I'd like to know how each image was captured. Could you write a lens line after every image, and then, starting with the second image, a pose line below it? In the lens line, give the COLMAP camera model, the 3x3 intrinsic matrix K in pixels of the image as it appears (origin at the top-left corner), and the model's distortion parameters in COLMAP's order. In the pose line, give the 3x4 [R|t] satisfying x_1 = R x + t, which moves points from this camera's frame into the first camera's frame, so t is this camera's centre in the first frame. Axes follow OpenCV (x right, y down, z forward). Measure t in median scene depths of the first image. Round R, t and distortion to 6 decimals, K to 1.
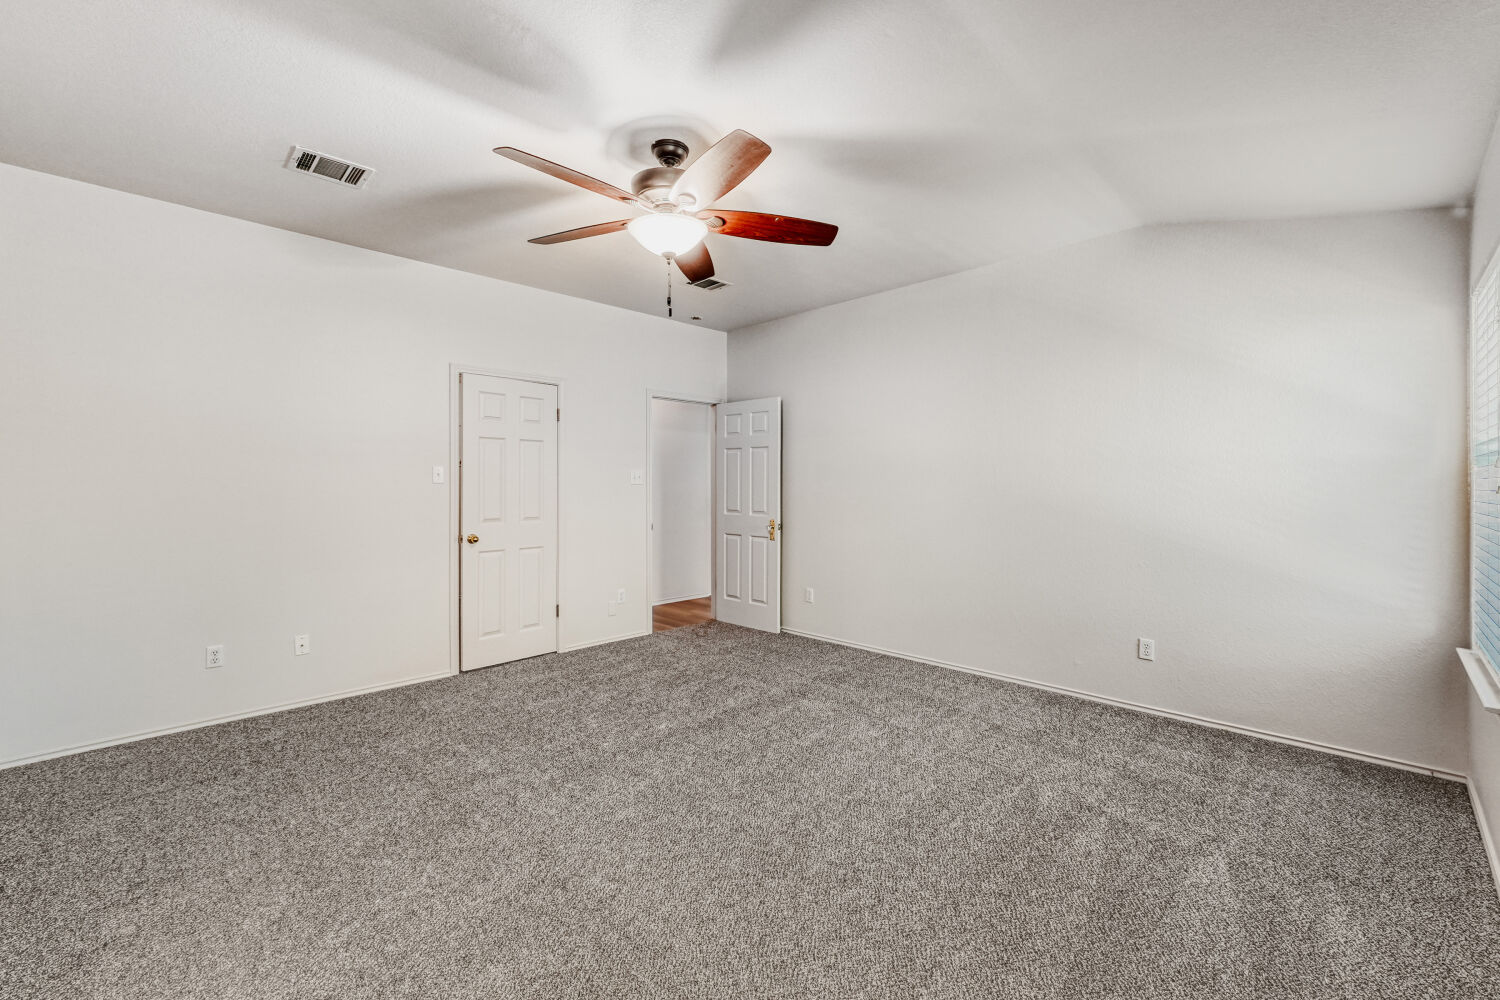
lens RADIAL K [[619.2, 0, 754.2], [0, 619.2, 485.6], [0, 0, 1]] dist [0.000695, 0.000245]
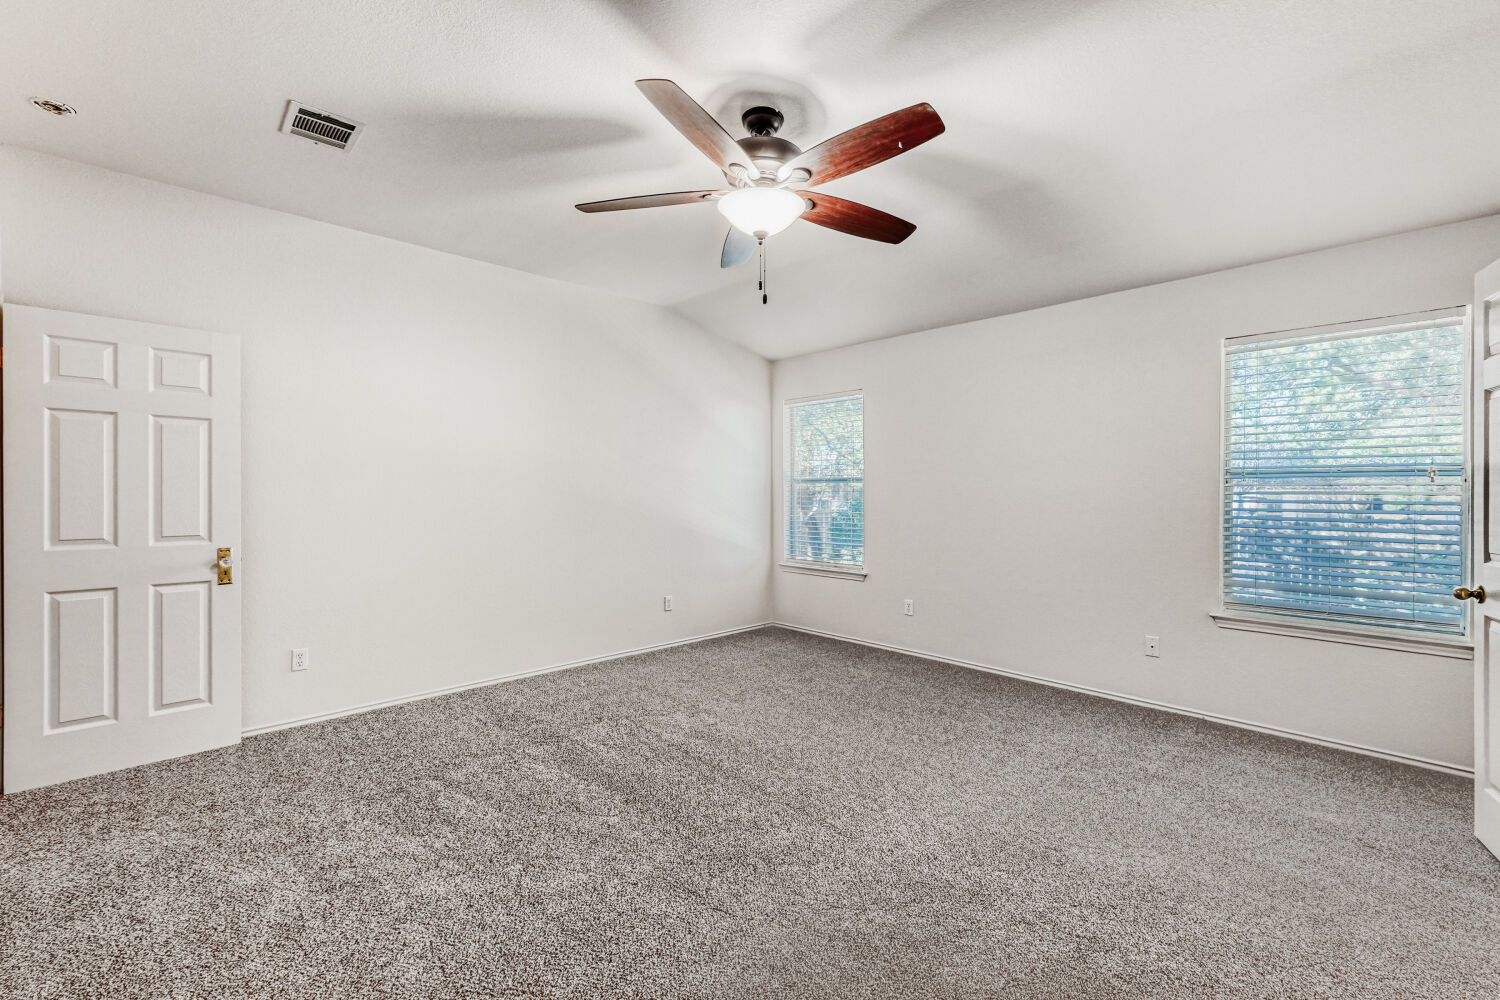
lens RADIAL K [[640.0, 0, 750.0], [0, 640.0, 500.0], [0, 0, 1]] dist [0.002091, 0.000192]
pose [[0.028909, -0.021324, 0.999355, -0.809577], [-0.008193, 0.999734, 0.021569, -0.009640], [-0.999548, -0.008811, 0.028726, 0.735939]]
